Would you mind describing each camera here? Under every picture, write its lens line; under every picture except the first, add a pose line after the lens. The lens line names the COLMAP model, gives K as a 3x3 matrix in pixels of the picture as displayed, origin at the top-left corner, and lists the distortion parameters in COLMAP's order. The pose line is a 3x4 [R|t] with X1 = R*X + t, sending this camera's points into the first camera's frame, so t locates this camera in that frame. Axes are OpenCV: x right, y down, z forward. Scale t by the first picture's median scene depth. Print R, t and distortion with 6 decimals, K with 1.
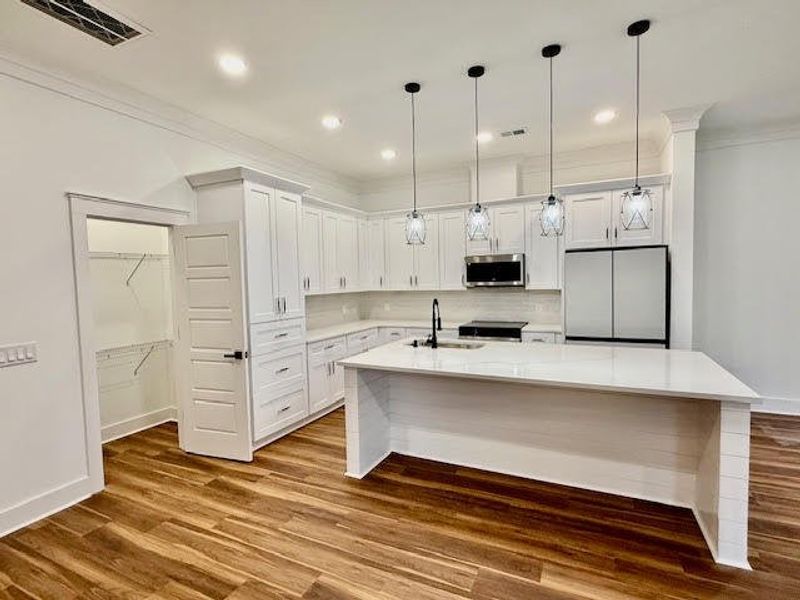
lens RADIAL K [[400.7, 0, 400.0], [0, 400.7, 300.0], [0, 0, 1]] dist [-0.001808, -0.001894]
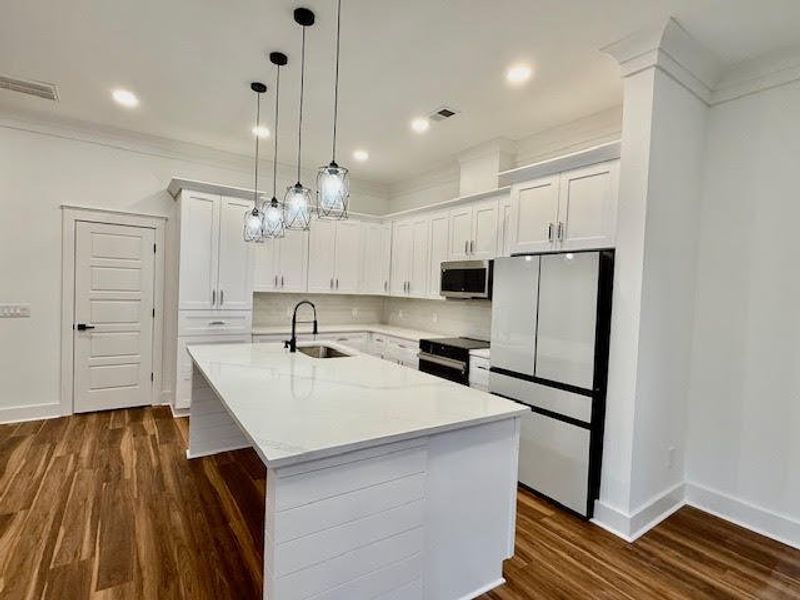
lens RADIAL K [[400.7, 0, 400.0], [0, 400.7, 300.0], [0, 0, 1]] dist [-0.001808, -0.001894]
pose [[0.863031, 0.075045, -0.499546, 0.756558], [-0.087528, 0.996161, -0.001566, -0.022838], [0.497510, 0.045076, 0.866286, 0.278222]]
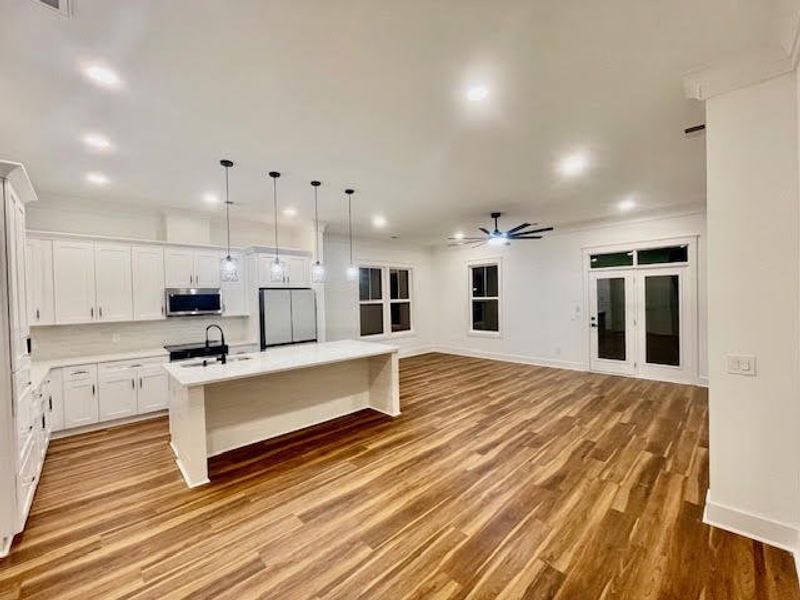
lens RADIAL K [[325.0, 0, 400.0], [0, 325.0, 300.0], [0, 0, 1]] dist [-0.000249, -0.000099]
pose [[0.355865, 0.008540, 0.934498, -0.652327], [0.066672, 0.997178, -0.034502, -0.004202], [-0.932156, 0.074583, 0.354291, 0.101171]]
